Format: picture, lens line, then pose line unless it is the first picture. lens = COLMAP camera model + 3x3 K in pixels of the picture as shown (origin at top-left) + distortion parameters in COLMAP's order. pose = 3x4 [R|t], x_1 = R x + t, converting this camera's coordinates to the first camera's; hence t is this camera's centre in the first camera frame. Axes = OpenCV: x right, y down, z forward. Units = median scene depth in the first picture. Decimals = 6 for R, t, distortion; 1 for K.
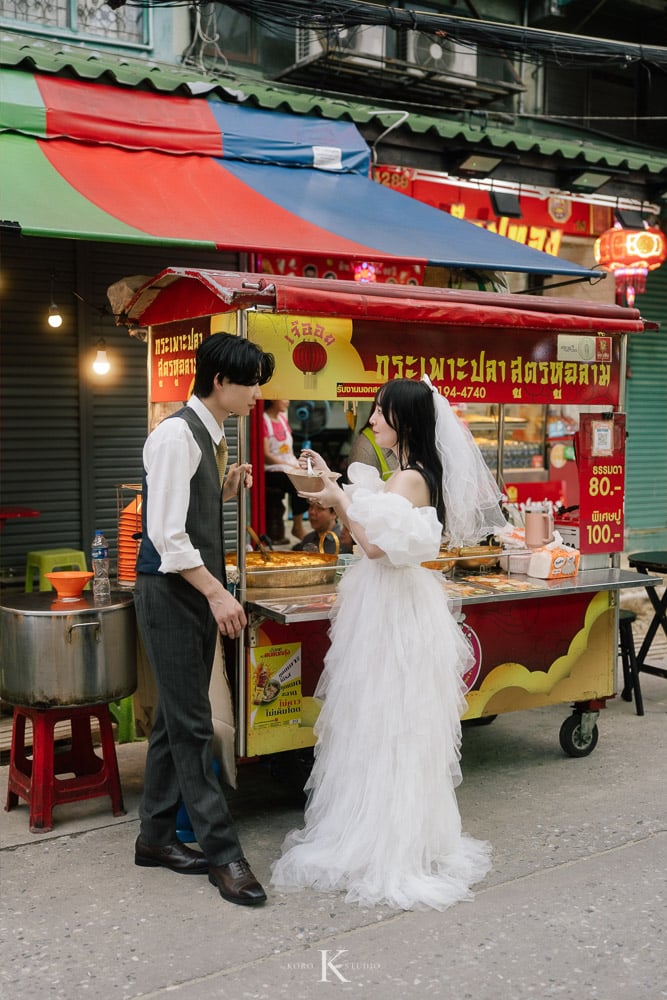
lens RADIAL K [[1216.0, 0, 333.5], [0, 1216.0, 500.0], [0, 0, 1]] dist [0.007364, 0.032735]
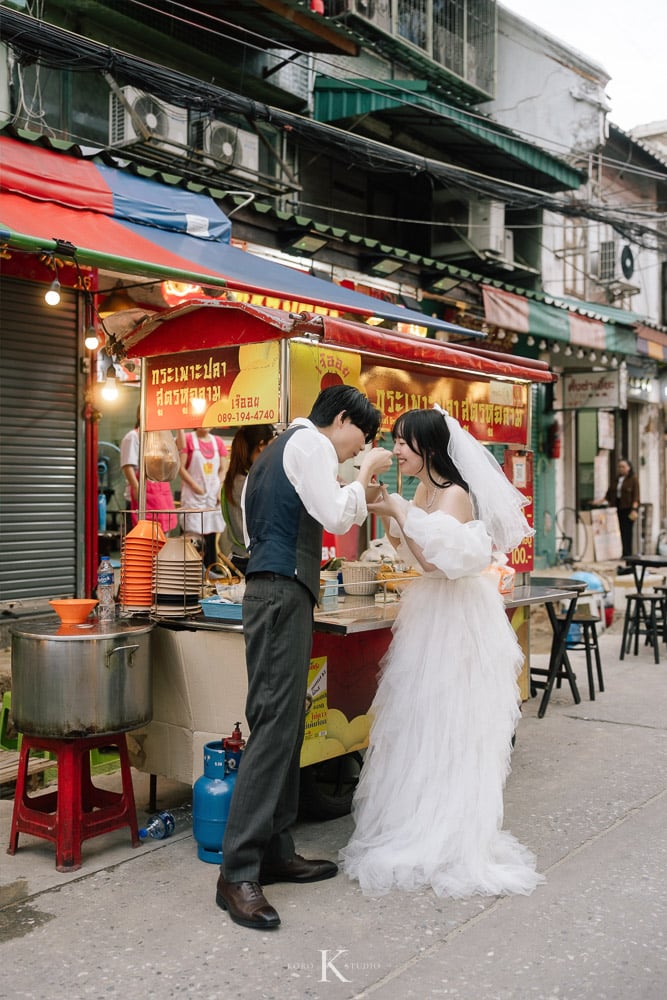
lens RADIAL K [[1085.7, 0, 330.6], [0, 1085.7, 465.5], [0, 0, 1]] dist [0.008869, 0.004095]
pose [[0.947320, 0.009260, 0.320156, -0.276017], [0.020669, 0.995731, -0.089959, 0.031822], [-0.319622, 0.091837, 0.943084, 0.085576]]
